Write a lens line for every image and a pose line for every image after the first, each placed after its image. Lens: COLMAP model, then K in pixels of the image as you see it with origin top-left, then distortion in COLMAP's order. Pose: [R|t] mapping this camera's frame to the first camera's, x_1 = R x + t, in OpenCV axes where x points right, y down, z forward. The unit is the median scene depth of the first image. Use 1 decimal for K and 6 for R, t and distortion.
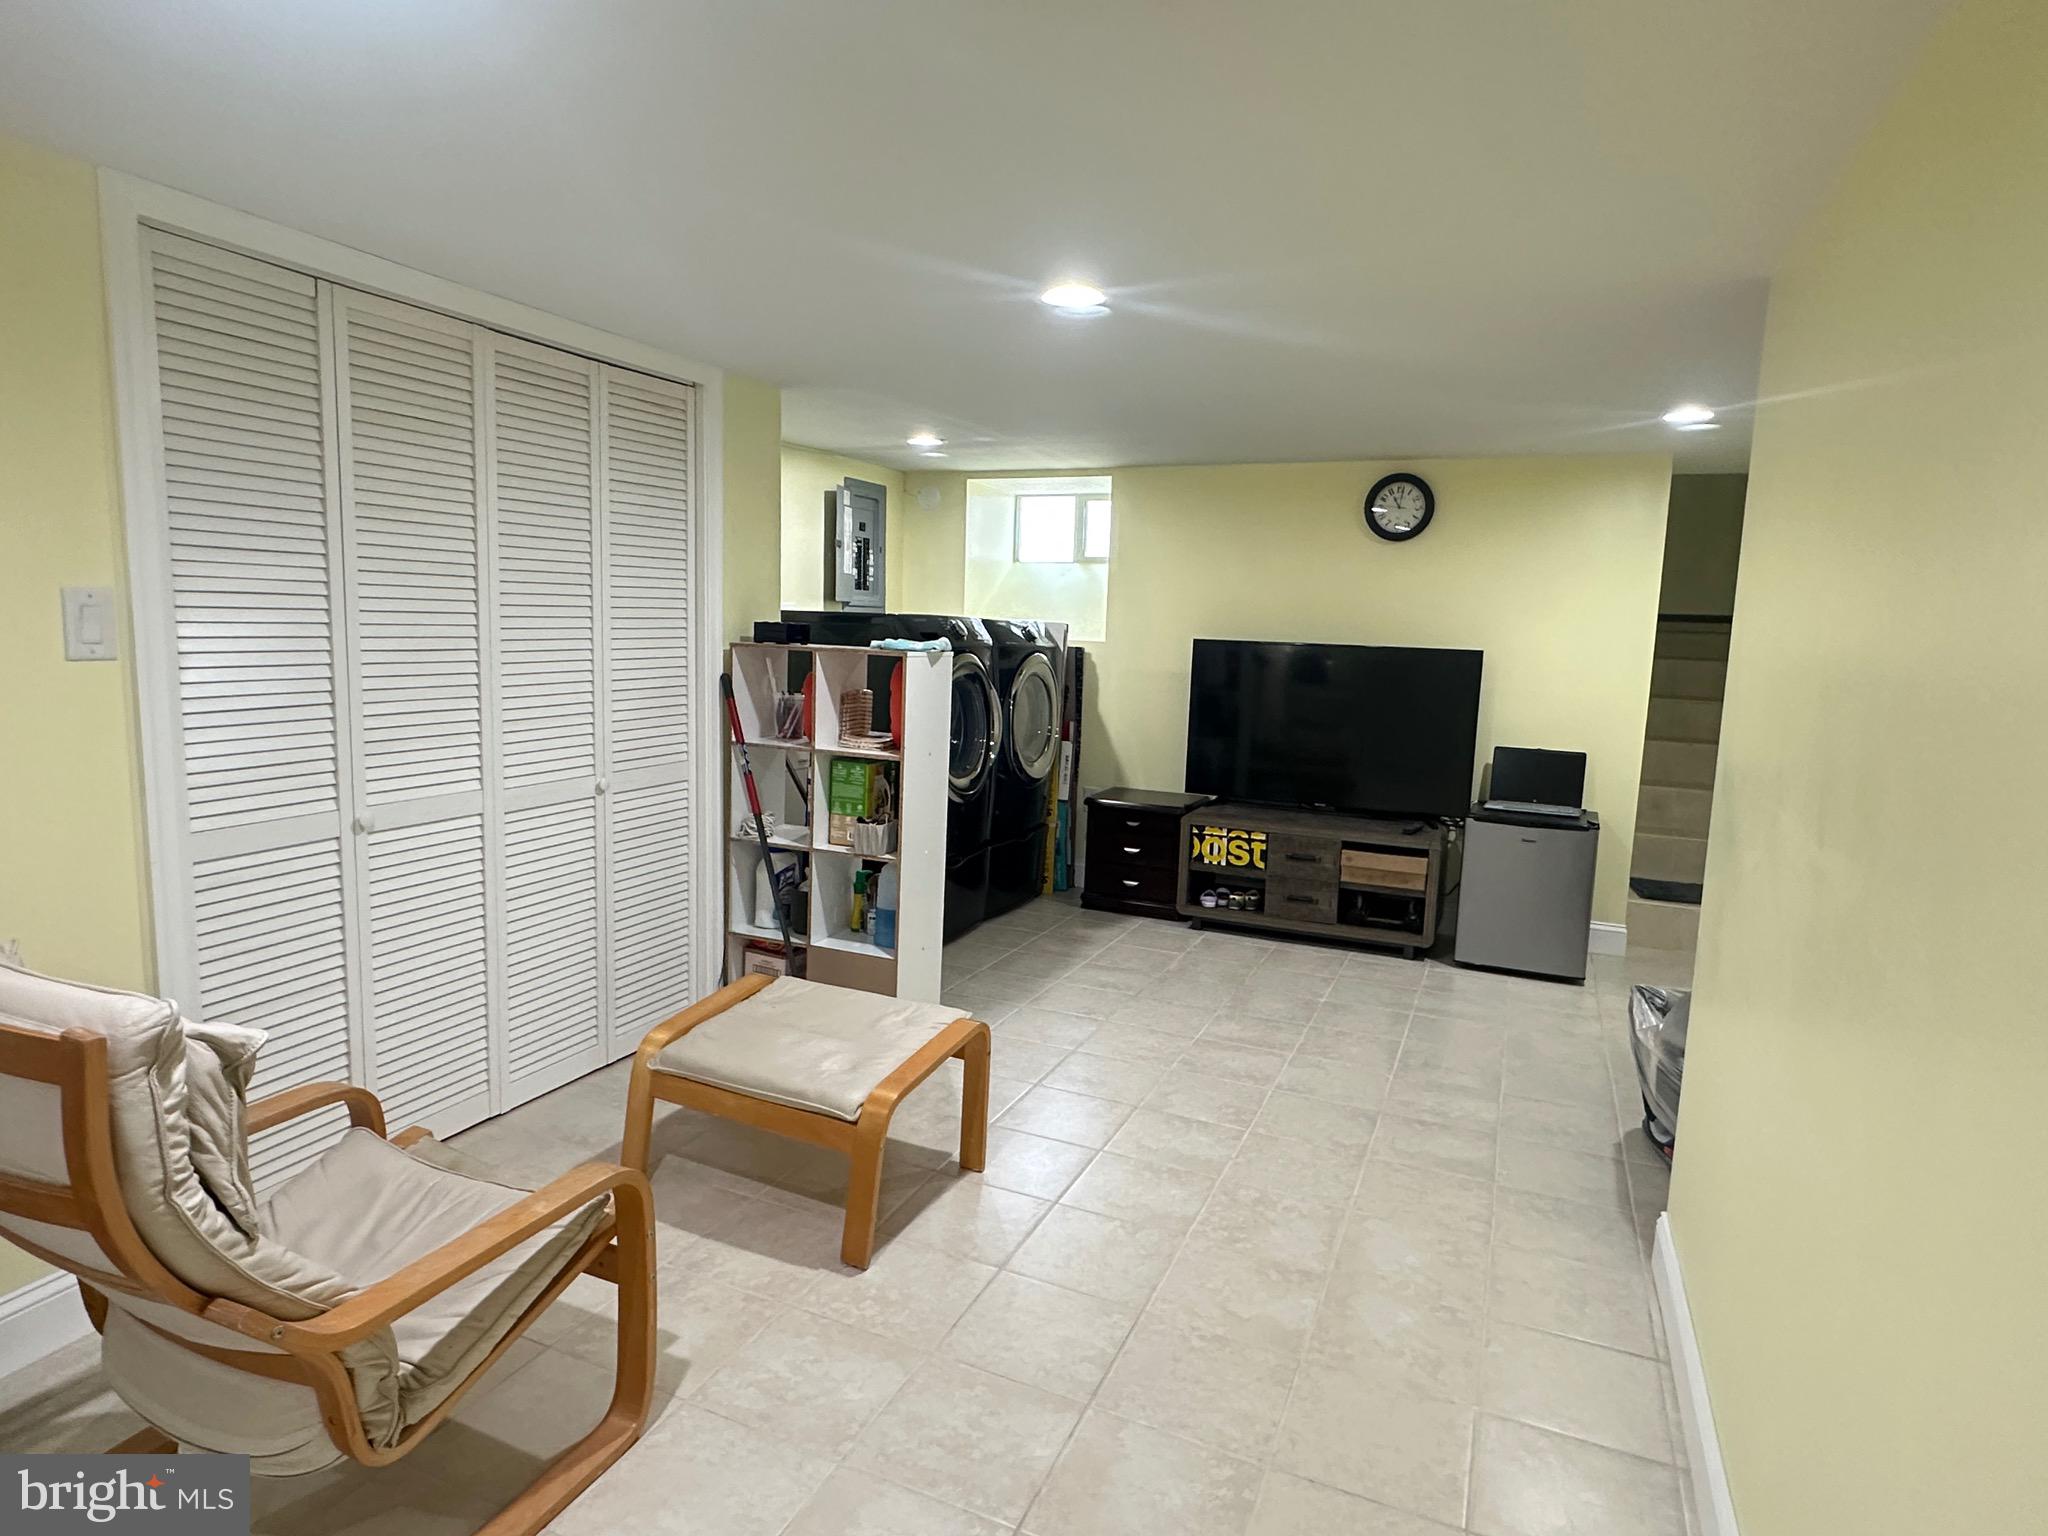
lens RADIAL K [[1168.7, 0, 1004.4], [0, 1168.7, 777.6], [0, 0, 1]] dist [-0.001409, -0.003035]
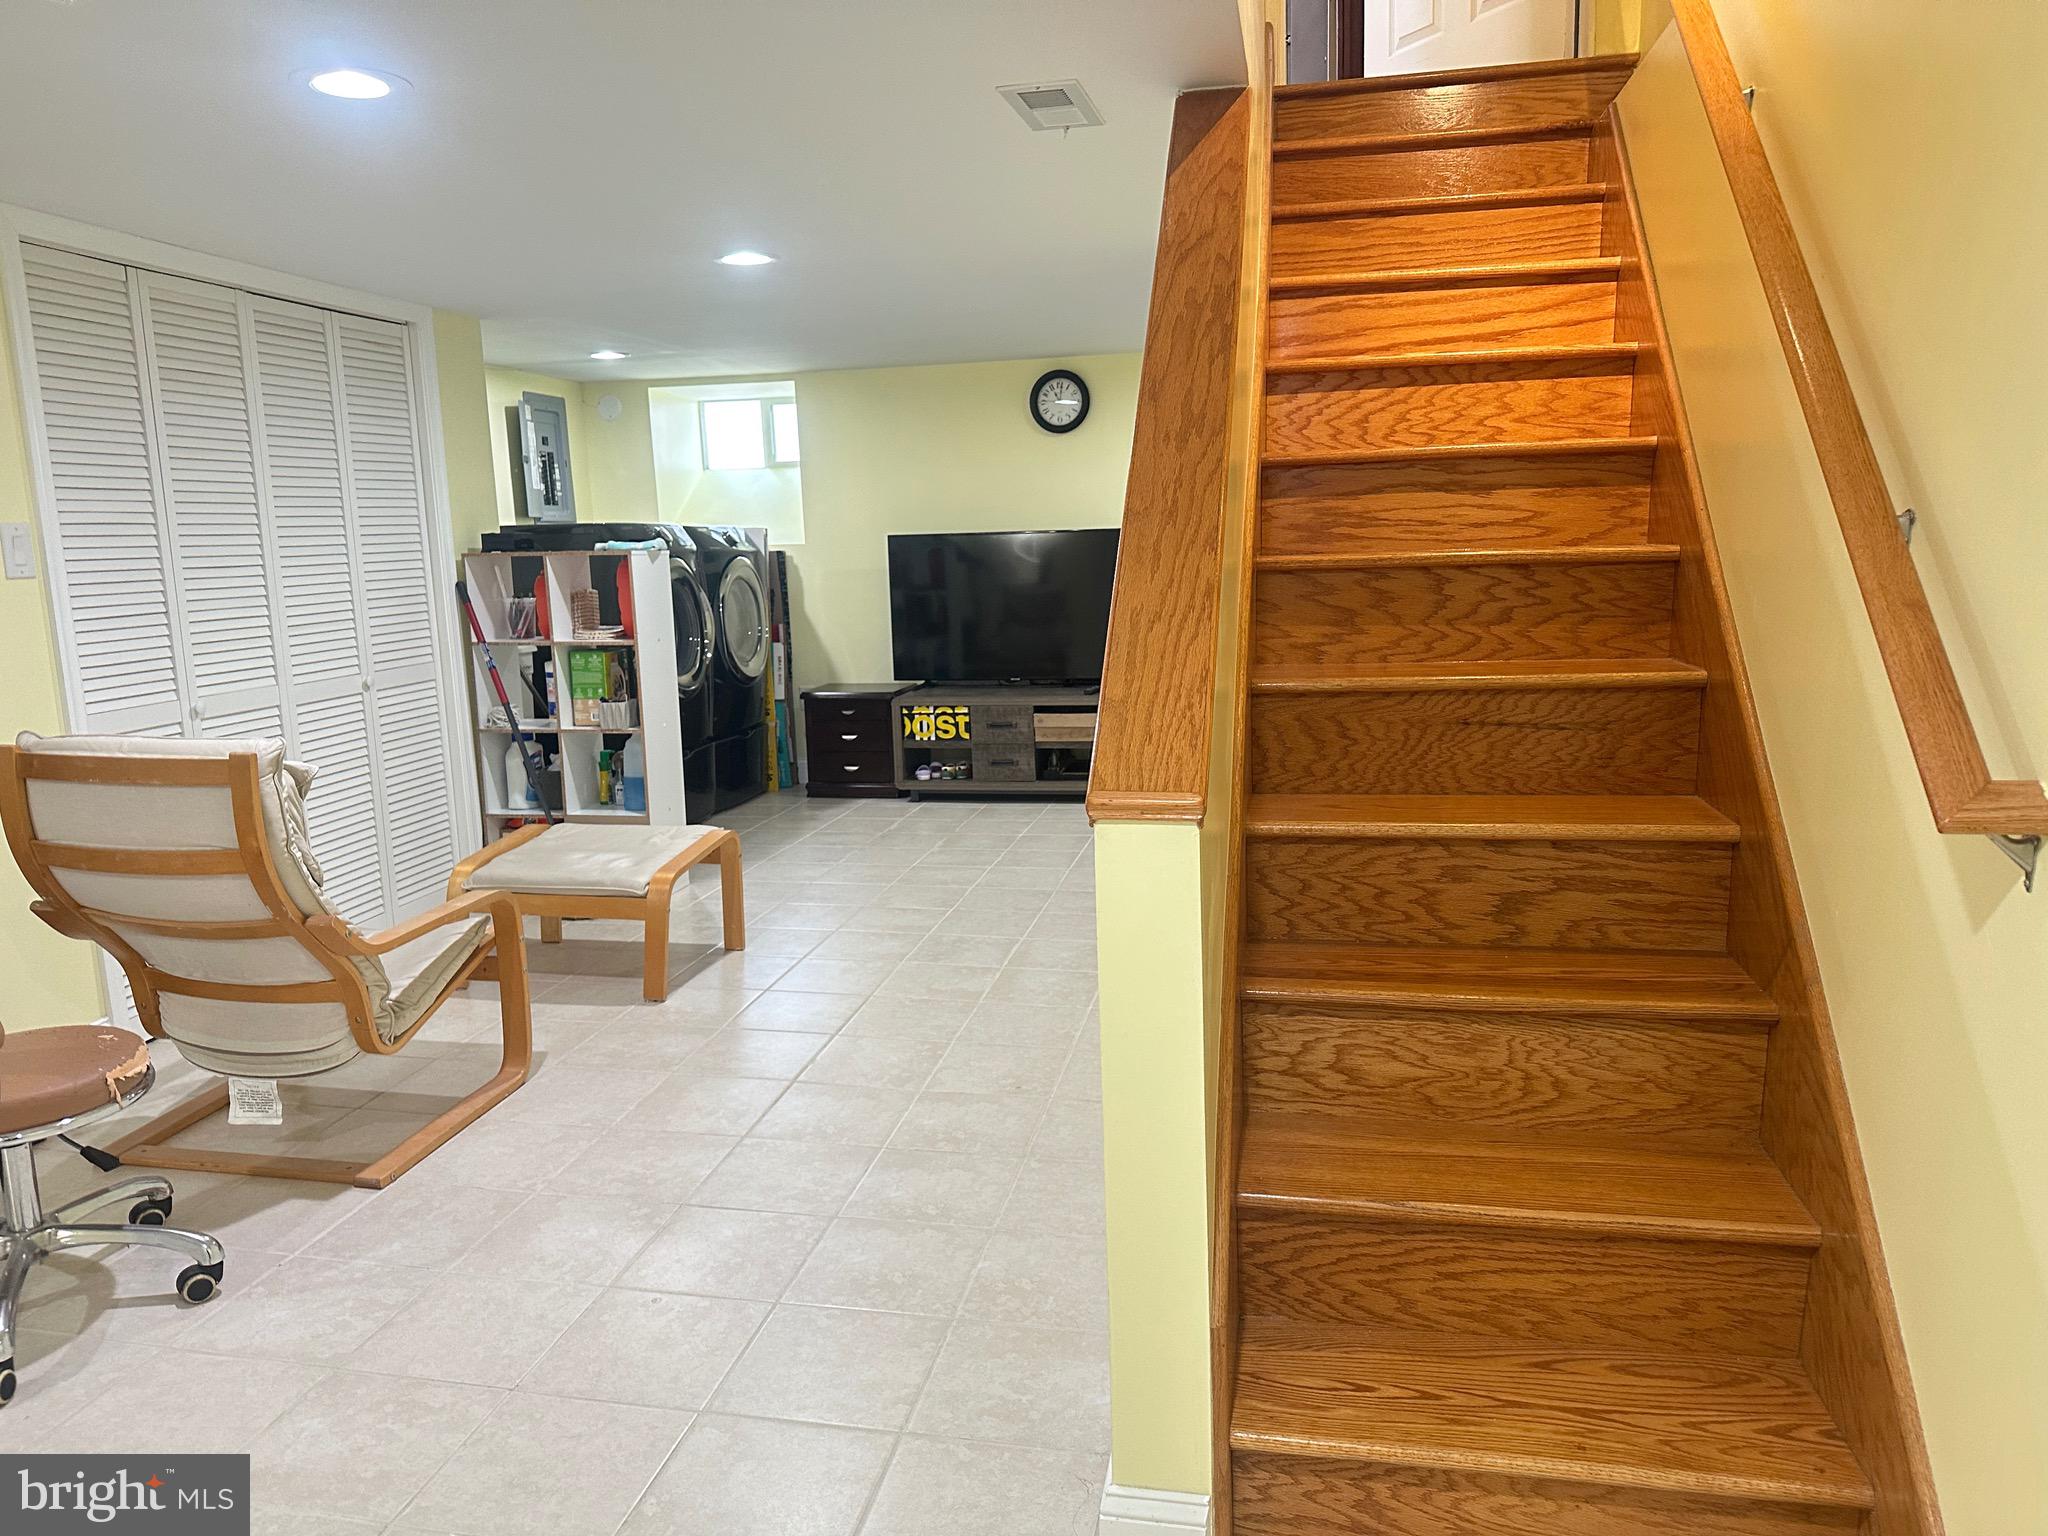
lens RADIAL K [[1432.4, 0, 1028.9], [0, 1432.4, 788.8], [0, 0, 1]] dist [0.045974, -0.087051]
pose [[0.970871, -0.099861, 0.217803, -0.022090], [0.091136, 0.994594, 0.049769, 0.062429], [-0.221595, -0.028469, 0.974723, -0.328534]]
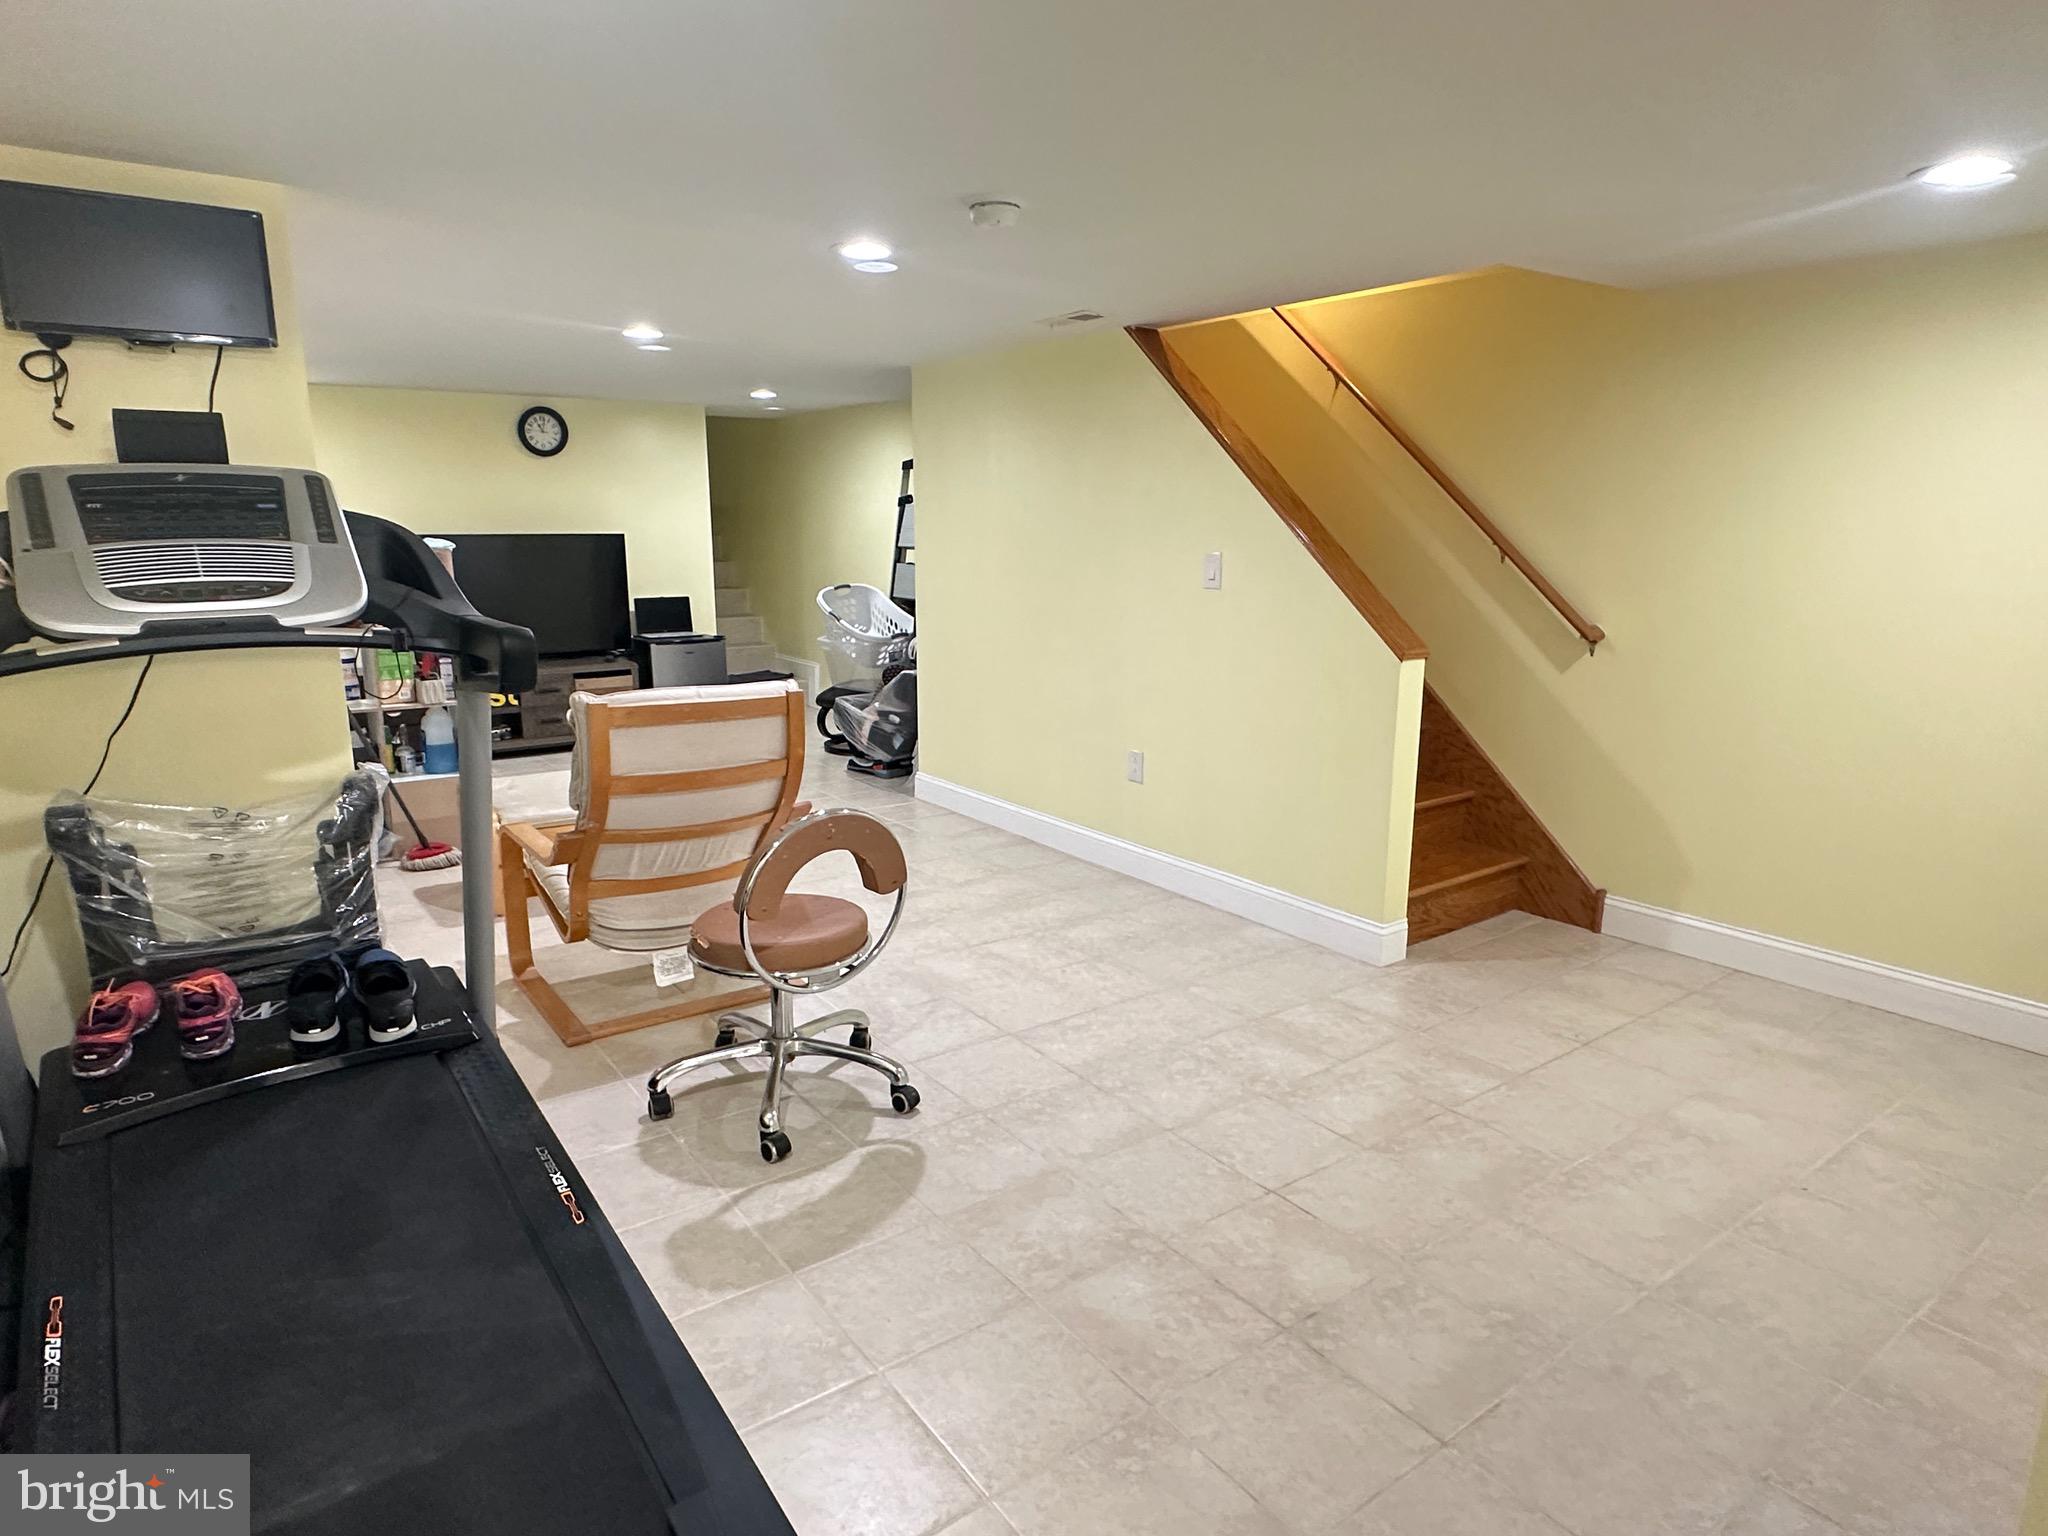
lens RADIAL K [[1168.7, 0, 1032.1], [0, 1168.7, 751.7], [0, 0, 1]] dist [-0.001409, -0.003035]
pose [[0.488543, -0.201149, 0.849038, -0.633839], [0.136928, 0.978682, 0.153074, 0.006302], [-0.861729, 0.041473, 0.505671, -0.180024]]
